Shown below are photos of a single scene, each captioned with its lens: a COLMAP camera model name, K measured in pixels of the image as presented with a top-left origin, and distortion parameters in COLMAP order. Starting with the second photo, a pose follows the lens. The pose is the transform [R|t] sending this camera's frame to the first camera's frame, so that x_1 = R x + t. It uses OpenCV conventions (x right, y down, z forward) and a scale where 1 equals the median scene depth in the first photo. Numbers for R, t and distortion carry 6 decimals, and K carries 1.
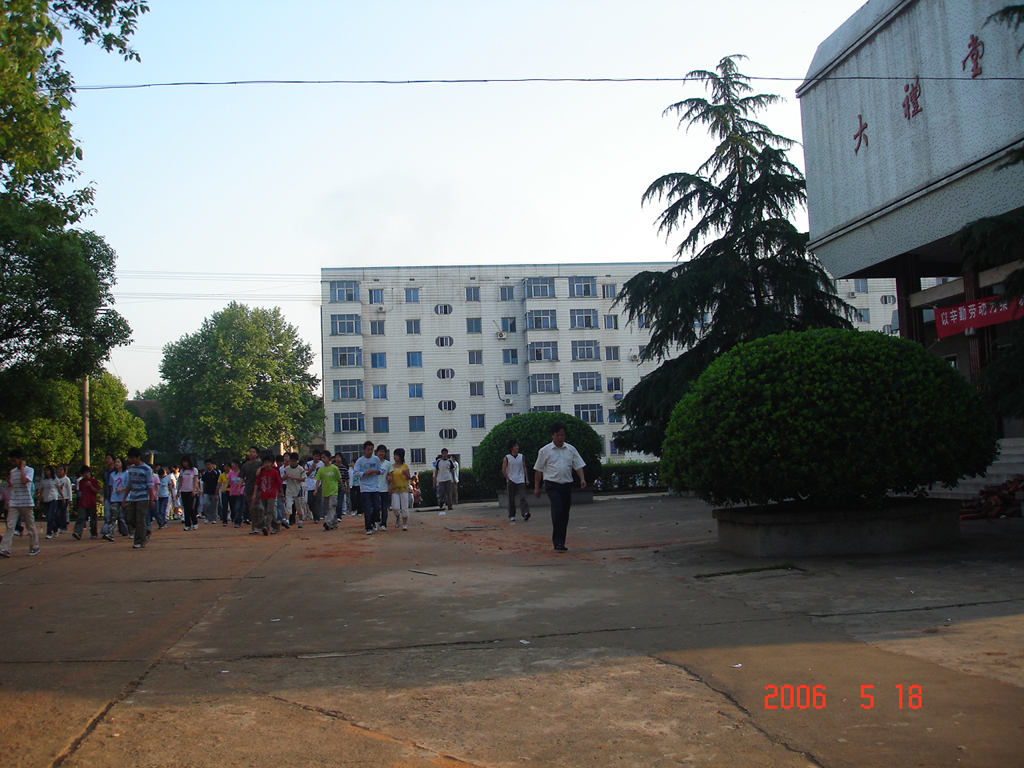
lens RADIAL K [[1132.9, 0, 512.0], [0, 1132.9, 384.0], [0, 0, 1]] dist [-0.082896, -0.006399]
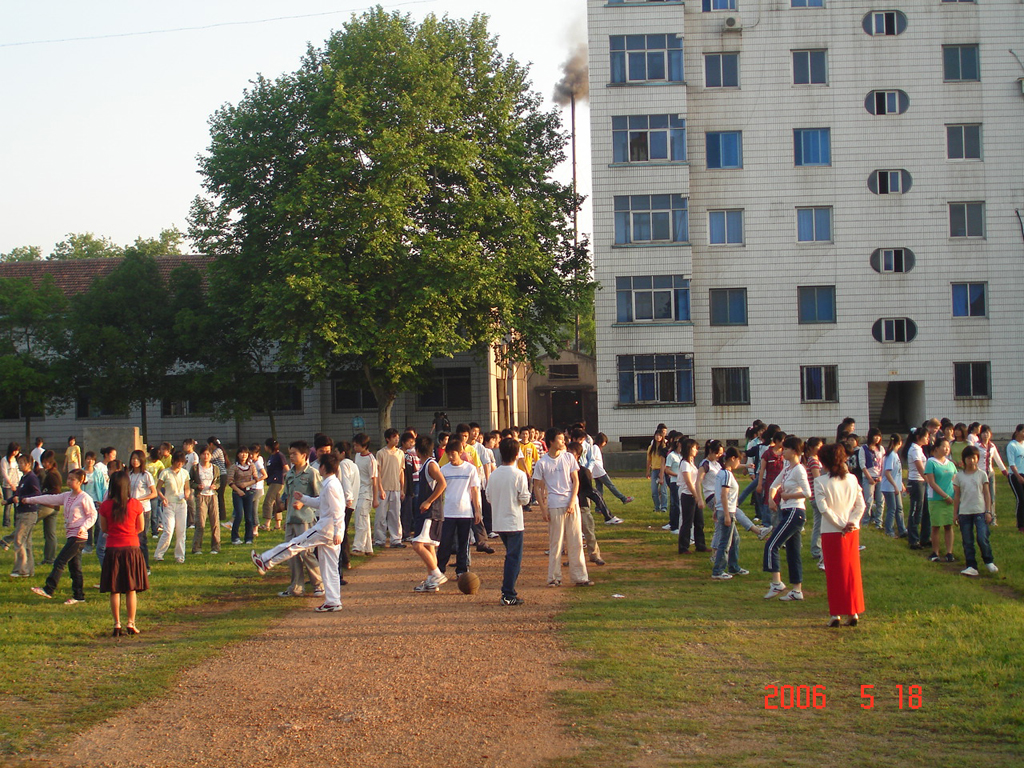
lens RADIAL K [[1750.1, 0, 512.0], [0, 1750.1, 384.0], [0, 0, 1]] dist [-0.007010, -0.025799]
pose [[0.981237, 0.013418, -0.192338, -0.071264], [-0.002688, 0.998430, 0.055943, 0.029112], [0.192787, -0.054377, 0.979733, 0.364794]]
